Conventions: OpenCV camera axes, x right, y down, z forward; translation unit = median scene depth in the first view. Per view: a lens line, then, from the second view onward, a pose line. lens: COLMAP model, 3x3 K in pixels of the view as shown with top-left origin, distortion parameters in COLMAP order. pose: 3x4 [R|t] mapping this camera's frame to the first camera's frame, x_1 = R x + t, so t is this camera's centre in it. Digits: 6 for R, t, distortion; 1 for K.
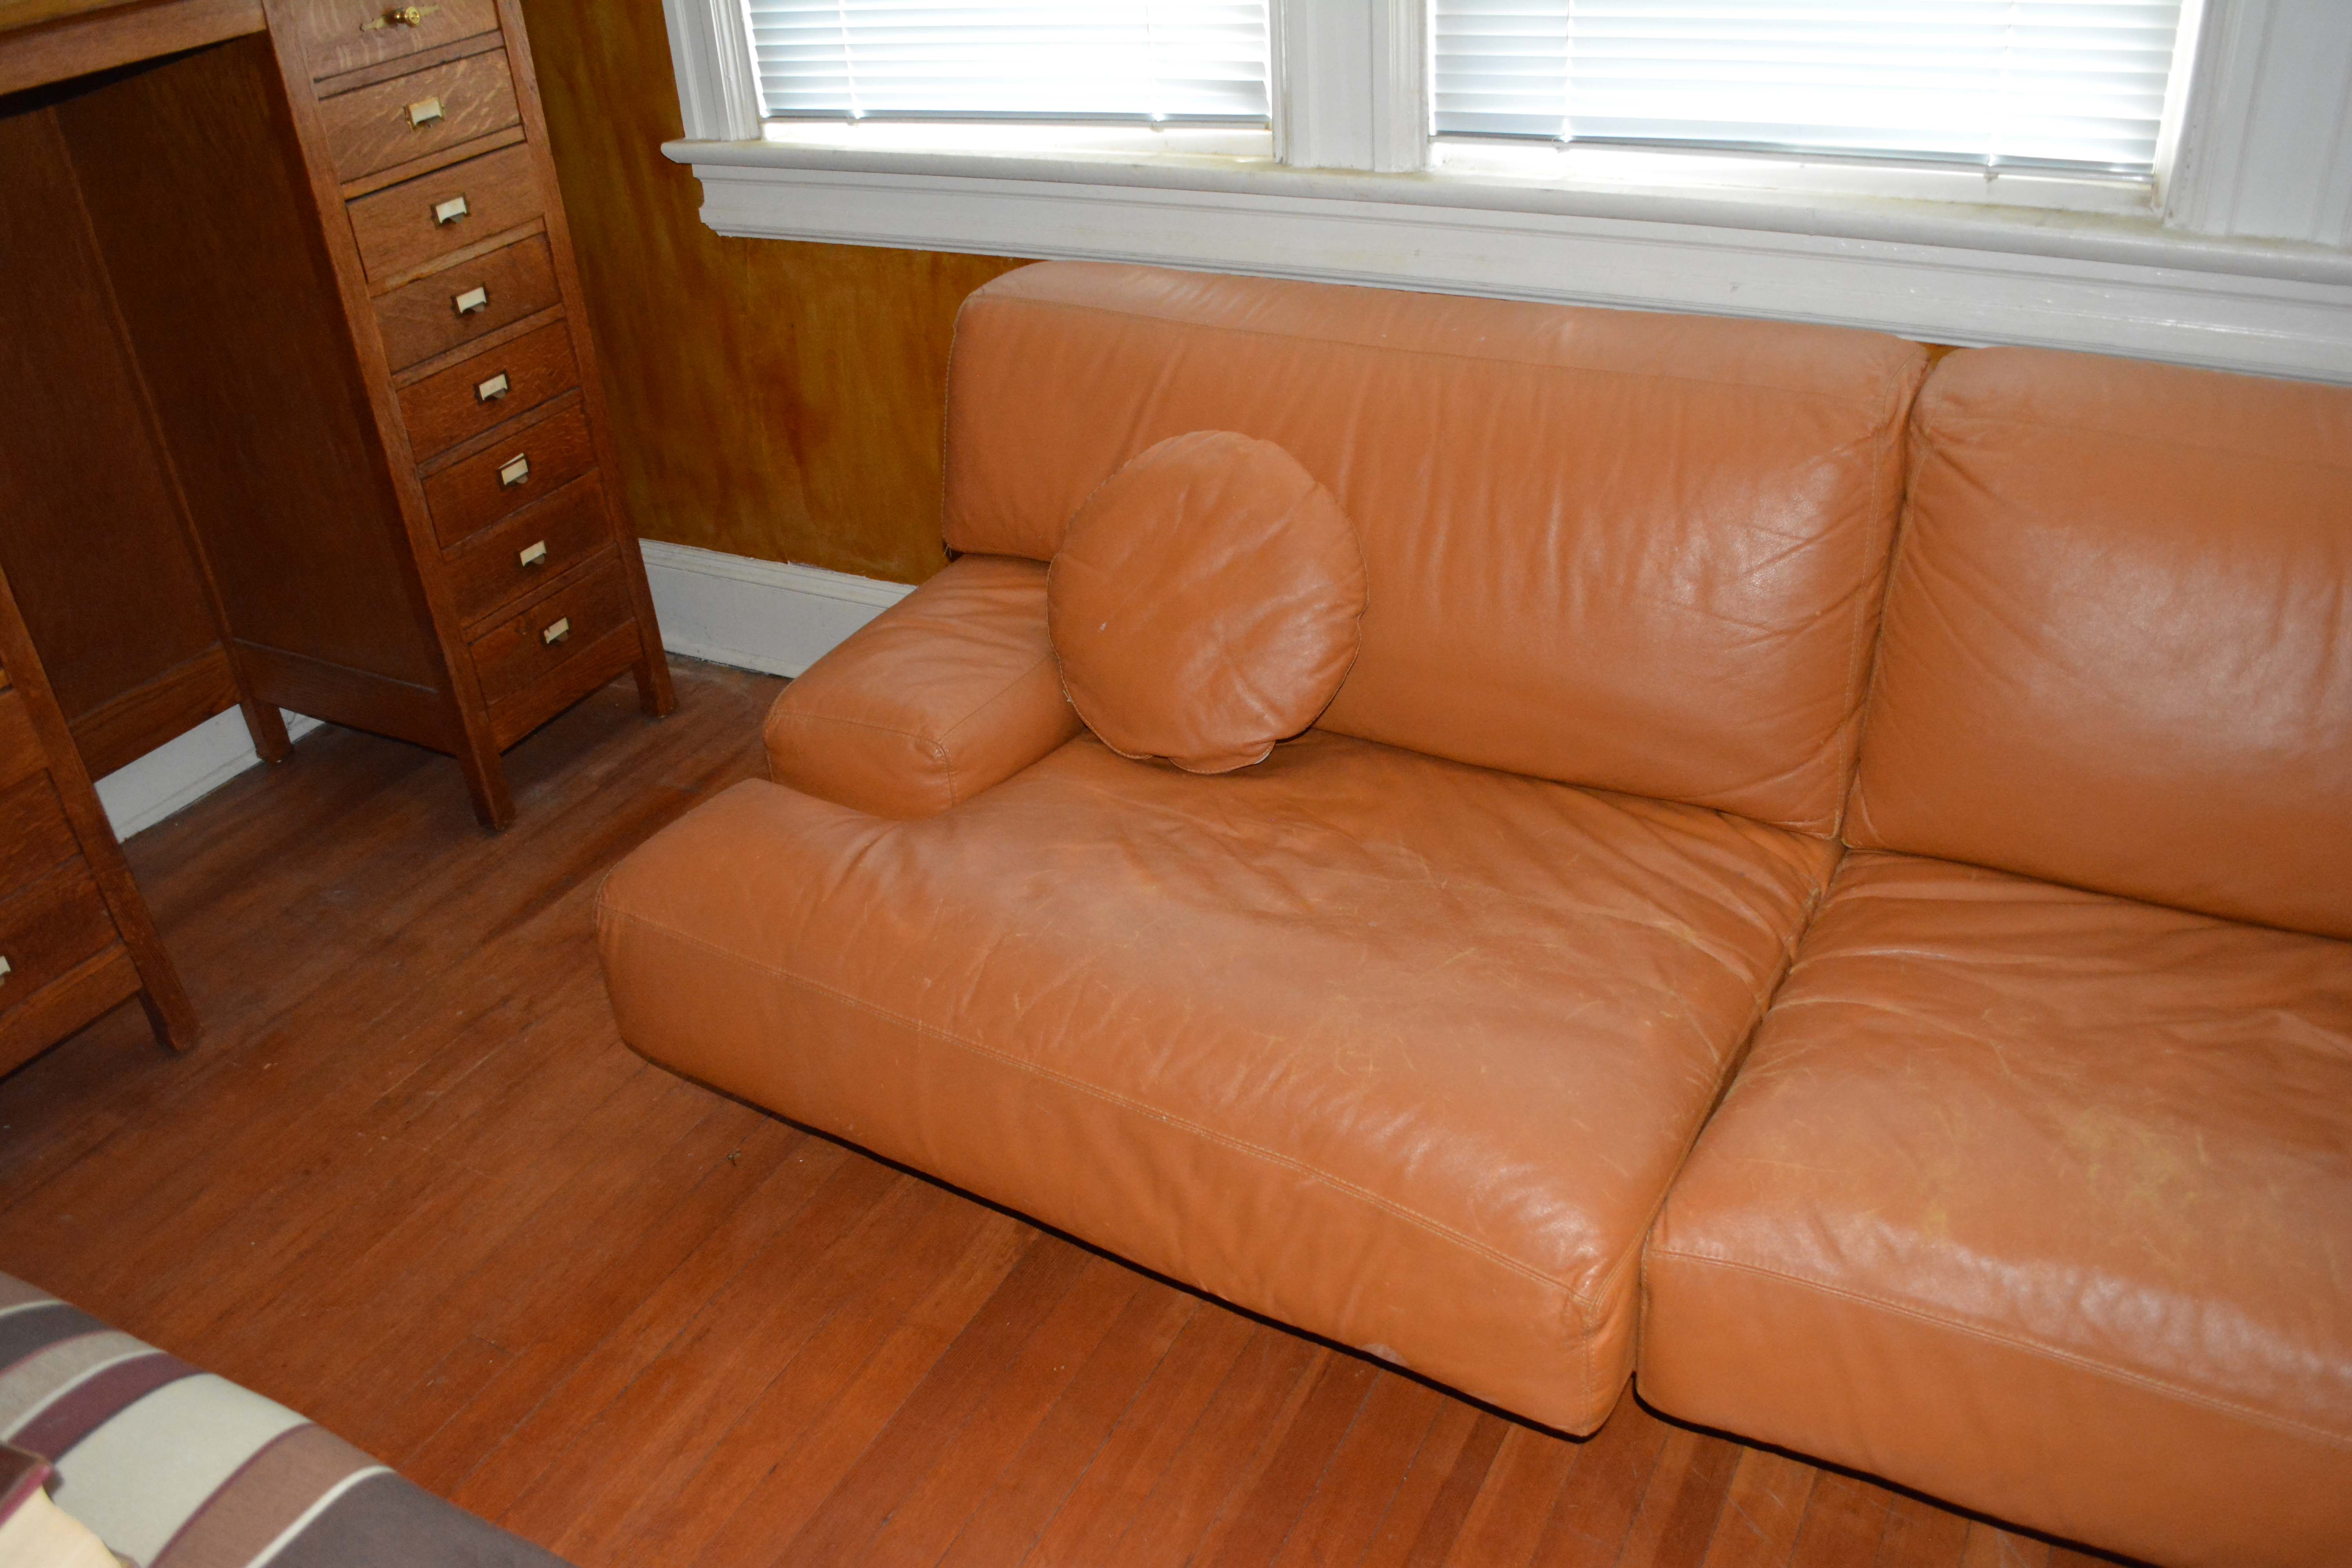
lens RADIAL K [[1857.4, 0, 1152.9], [0, 1857.4, 806.3], [0, 0, 1]] dist [-0.083320, 0.014398]
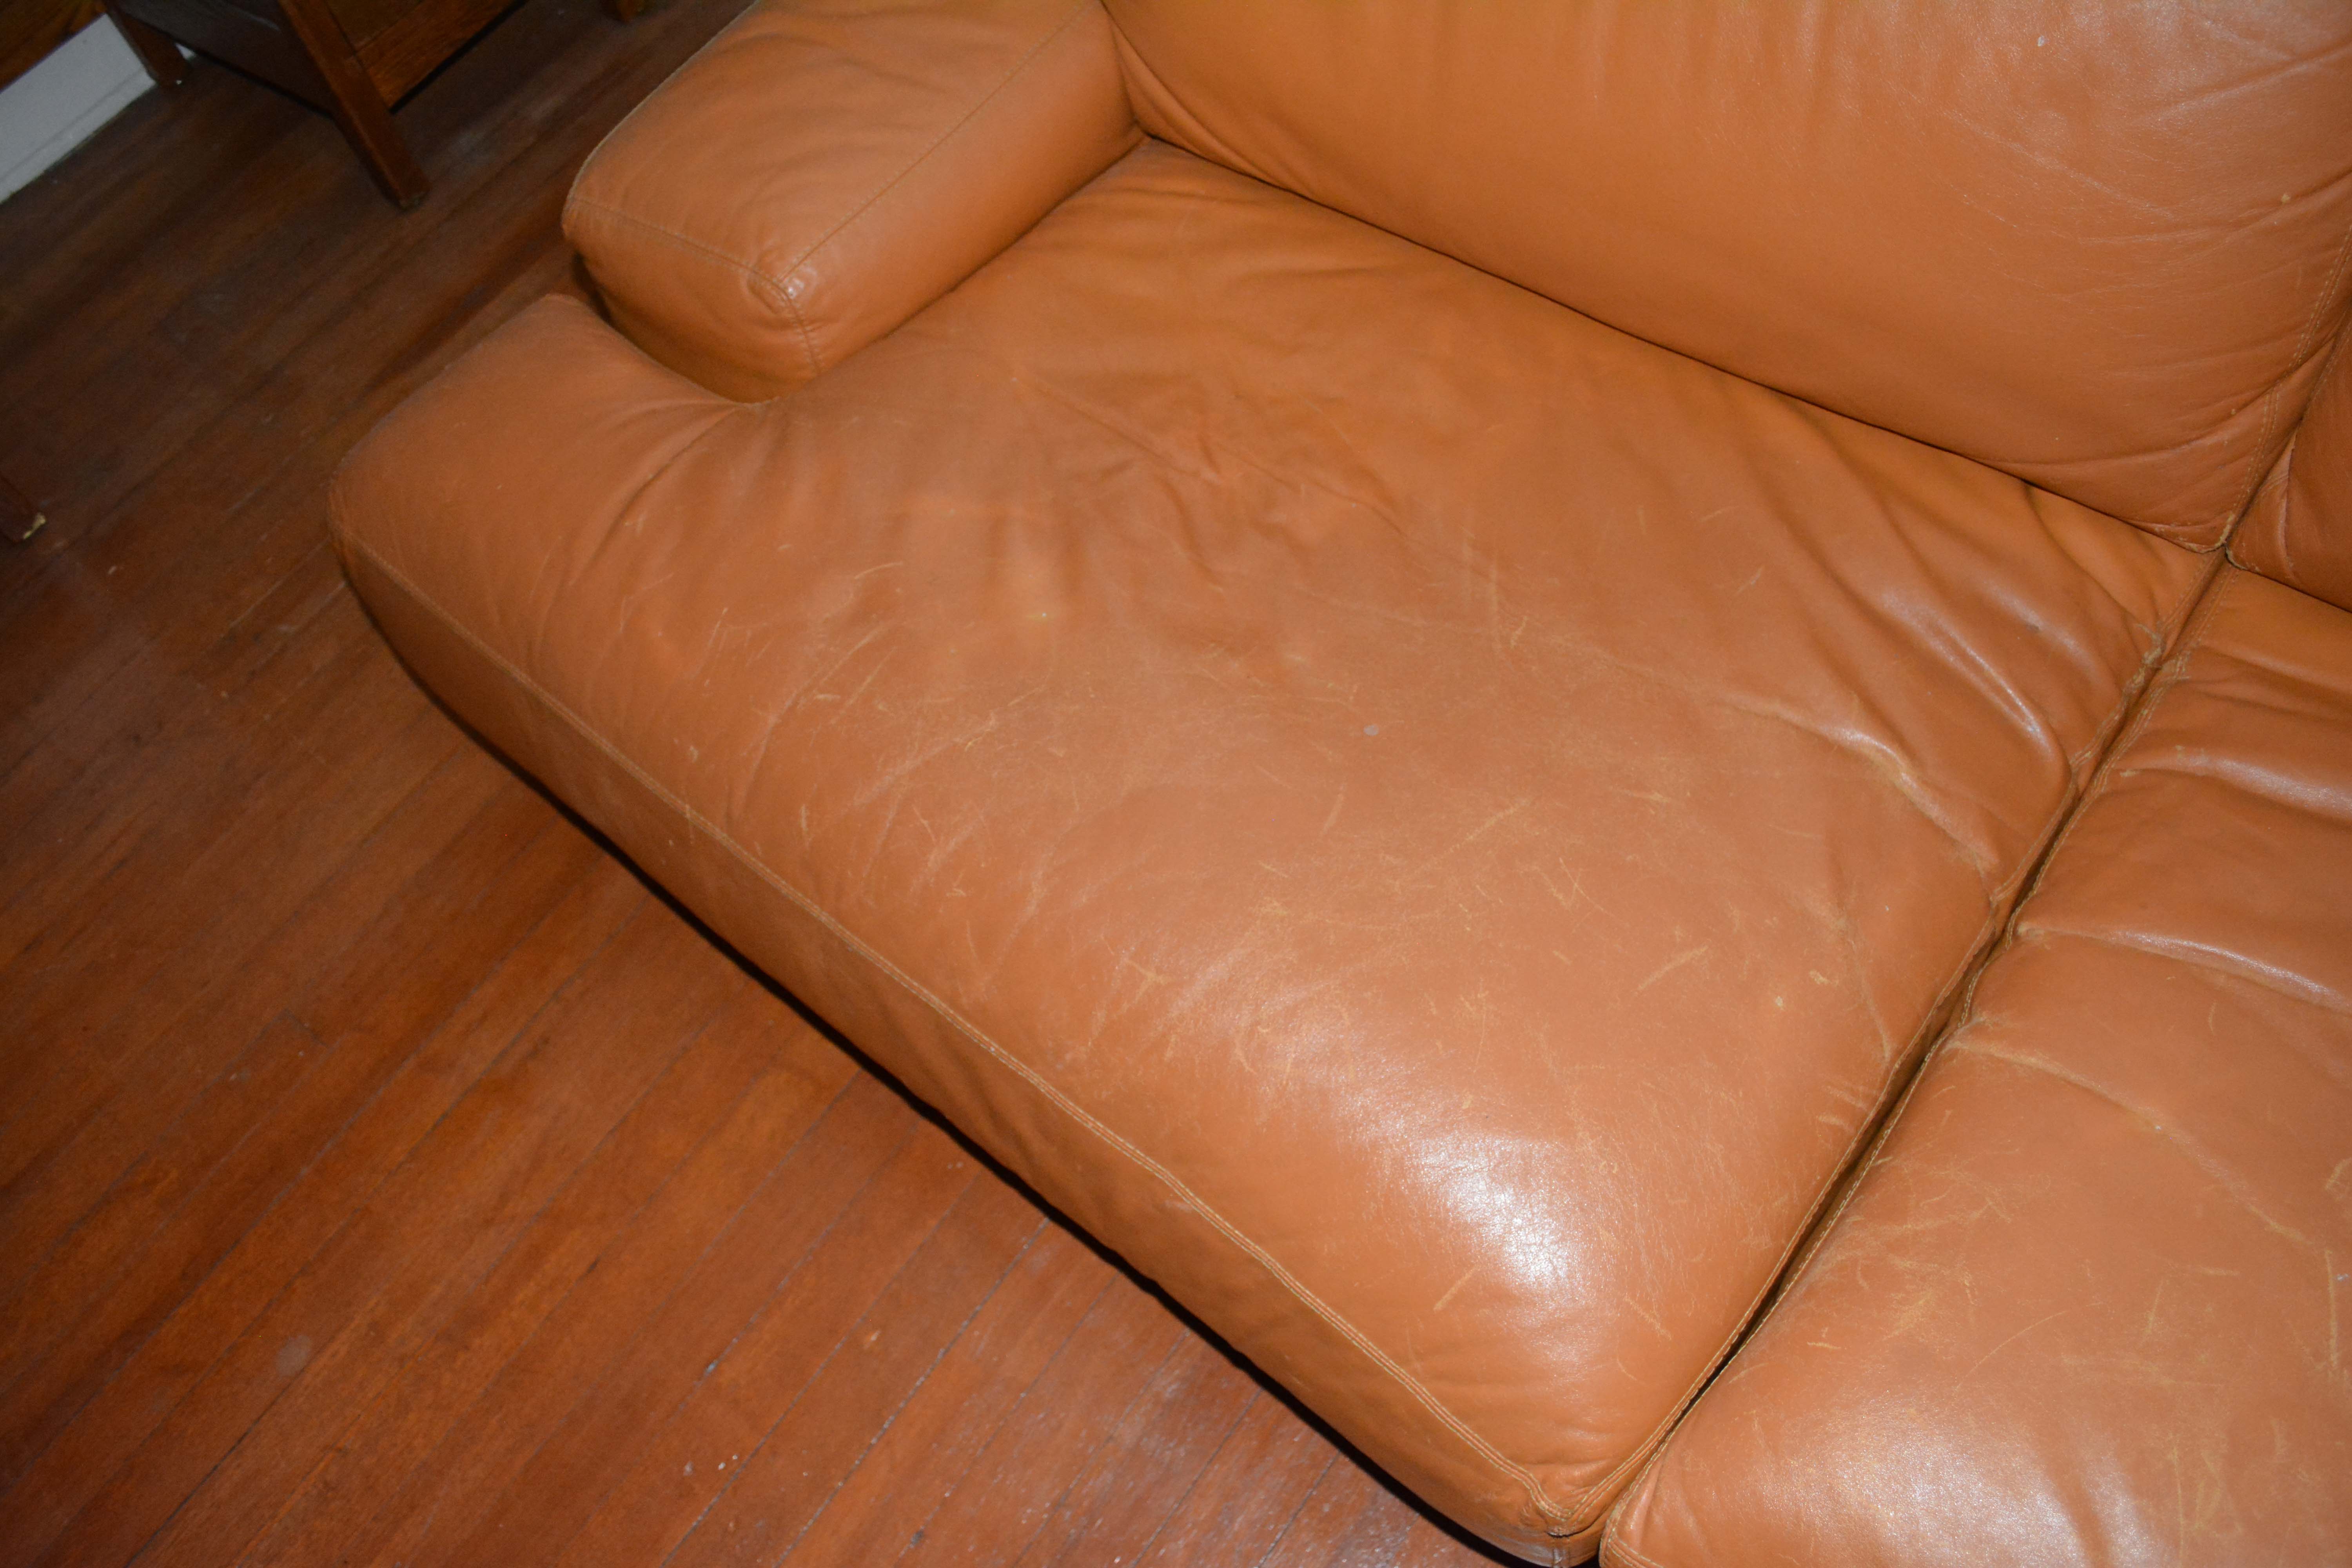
lens RADIAL K [[1857.4, 0, 1152.9], [0, 1857.4, 806.3], [0, 0, 1]] dist [-0.083320, 0.014398]
pose [[0.985841, 0.084394, -0.144895, 0.123320], [-0.007588, 0.885680, 0.464235, -0.176045], [0.167509, -0.456562, 0.873780, 0.393369]]
